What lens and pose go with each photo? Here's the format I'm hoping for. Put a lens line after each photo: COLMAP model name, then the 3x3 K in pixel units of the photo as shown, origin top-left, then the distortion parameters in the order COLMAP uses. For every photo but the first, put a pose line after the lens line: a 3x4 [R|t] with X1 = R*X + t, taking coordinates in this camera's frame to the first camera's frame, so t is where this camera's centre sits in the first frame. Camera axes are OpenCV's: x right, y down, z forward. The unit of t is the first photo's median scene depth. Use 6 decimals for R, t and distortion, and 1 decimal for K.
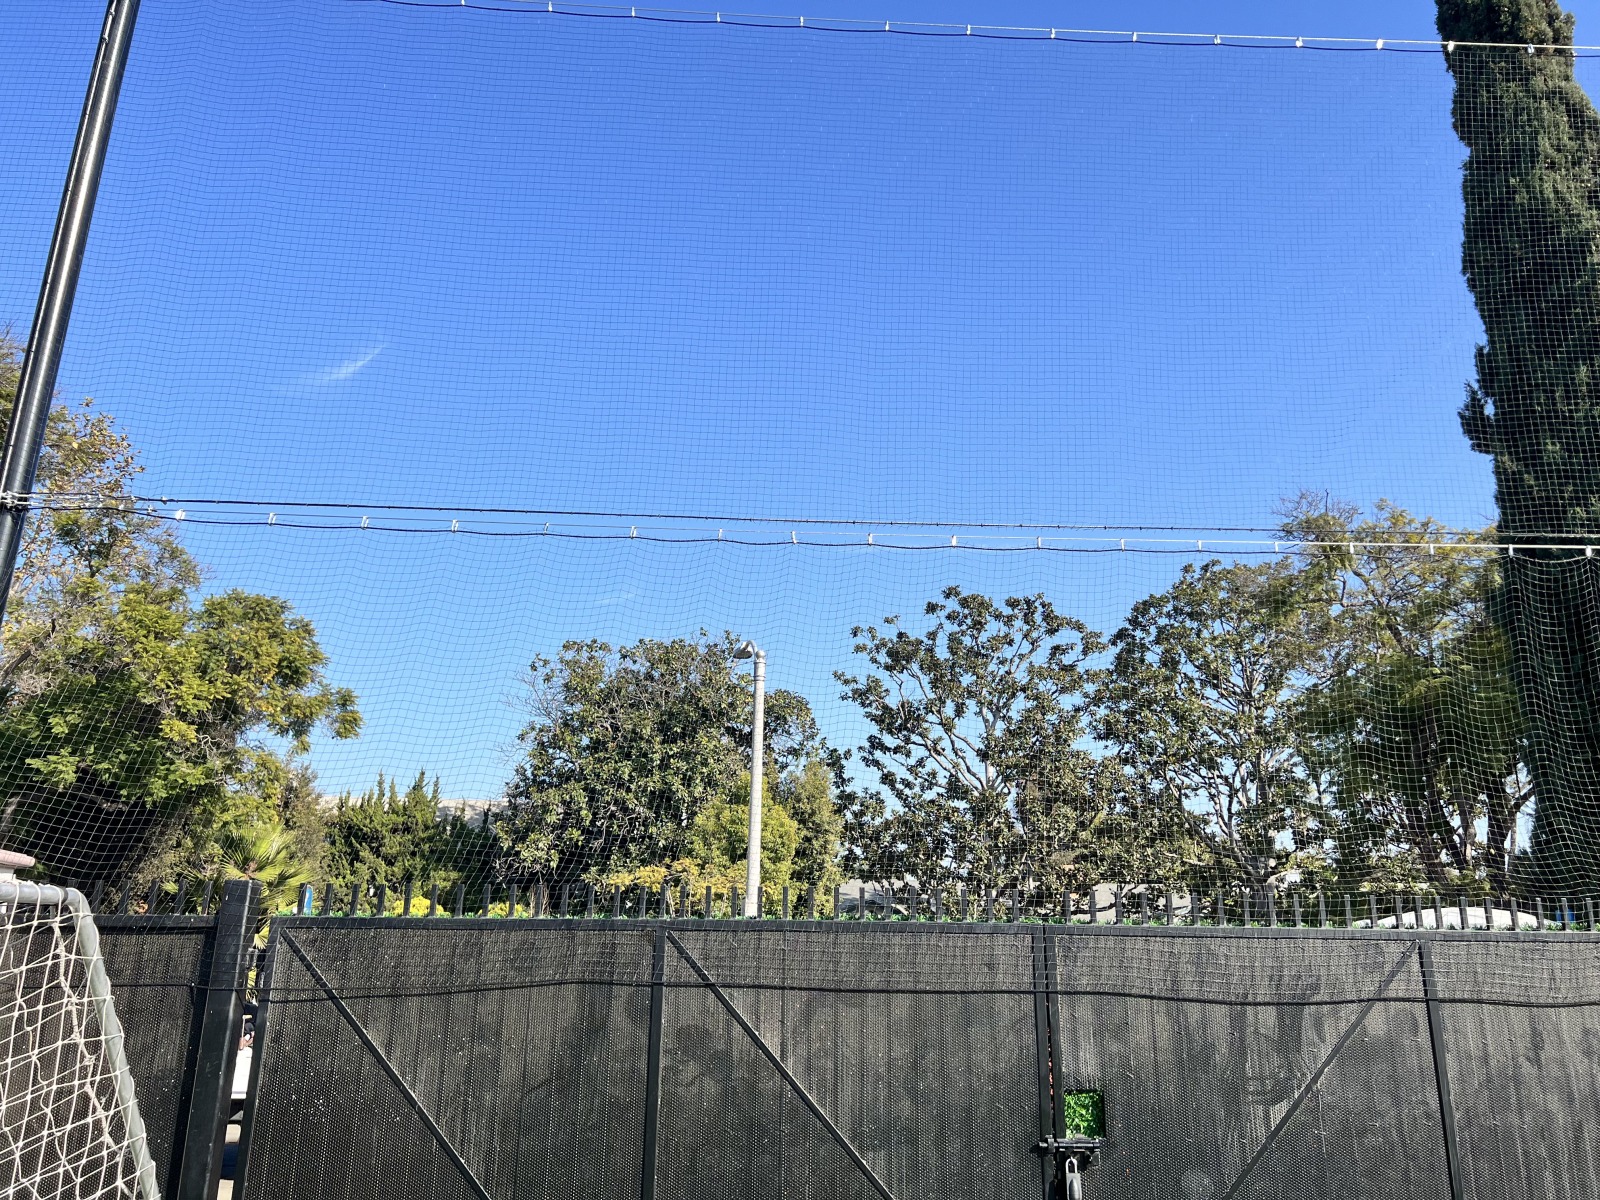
lens RADIAL K [[1213.8, 0, 799.1], [0, 1213.8, 582.7], [0, 0, 1]] dist [0.054498, -0.057420]
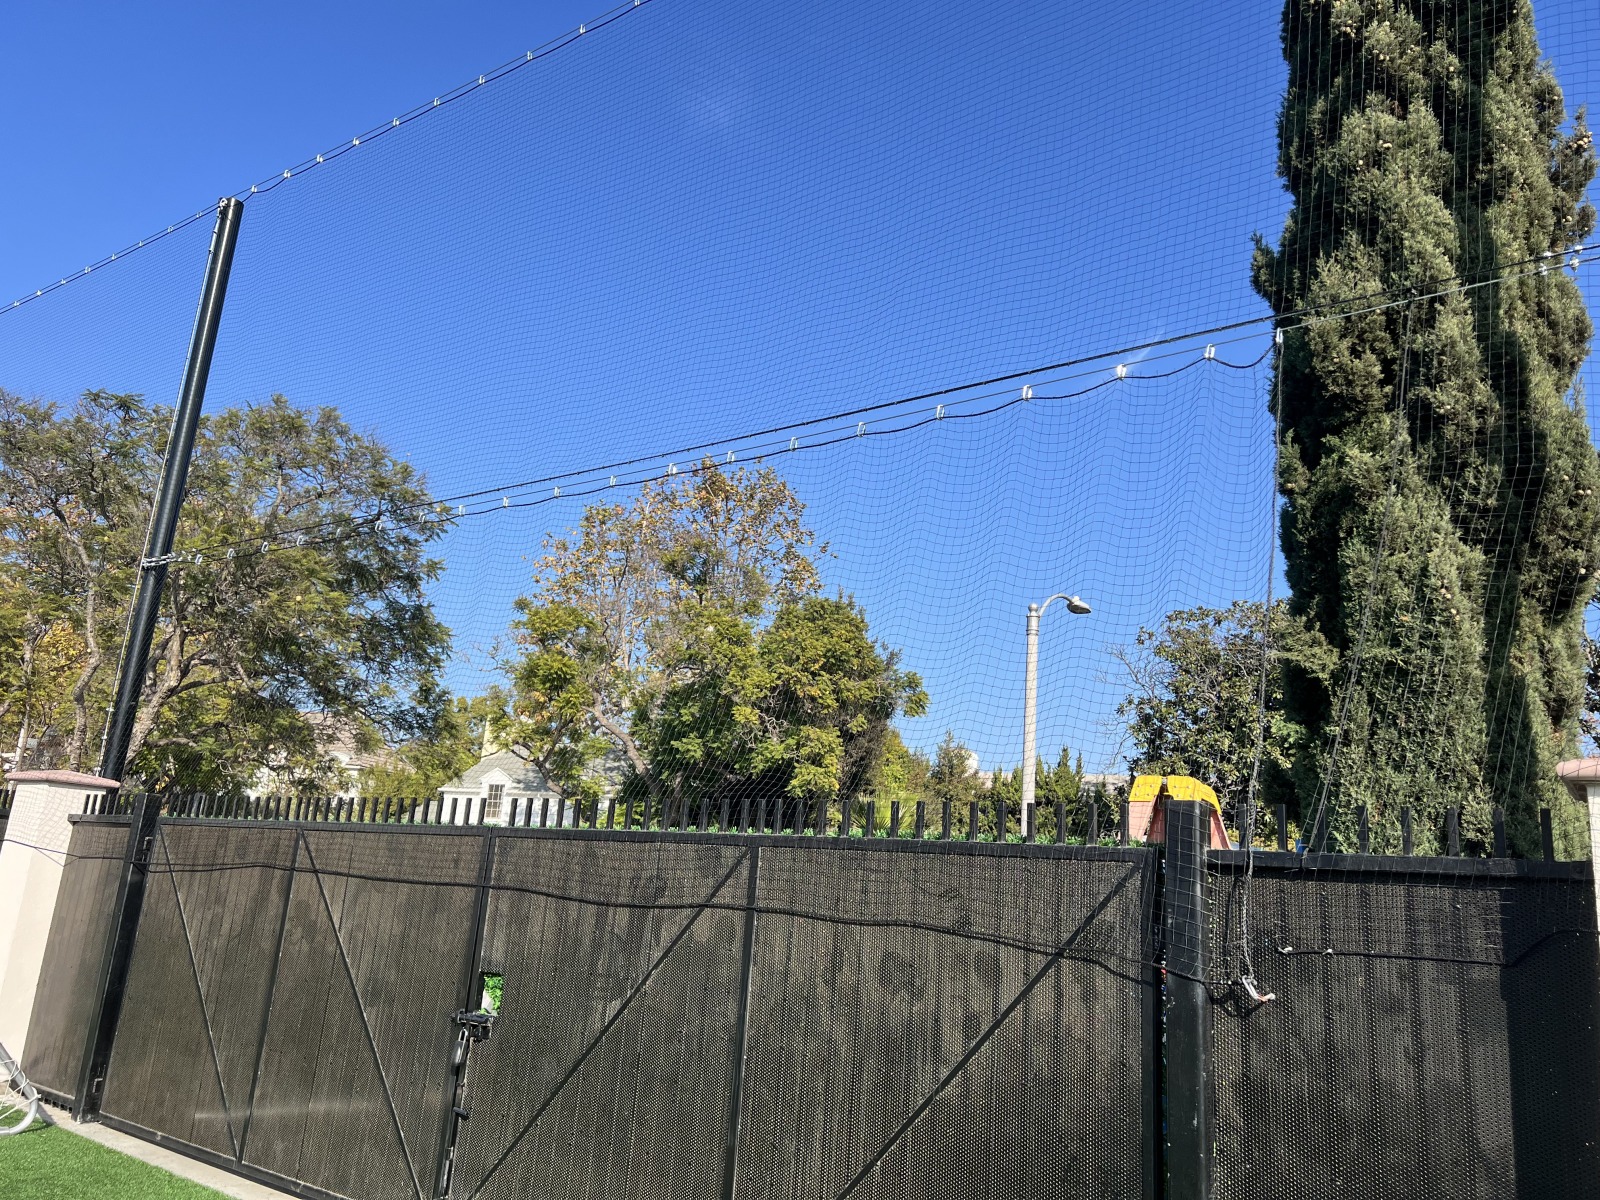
lens RADIAL K [[1213.8, 0, 805.7], [0, 1213.8, 597.4], [0, 0, 1]] dist [0.054498, -0.057420]
pose [[0.781369, -0.105048, -0.615164, 1.145262], [0.118494, 0.992773, -0.019022, 0.129665], [0.612716, -0.058030, 0.788170, 0.317316]]
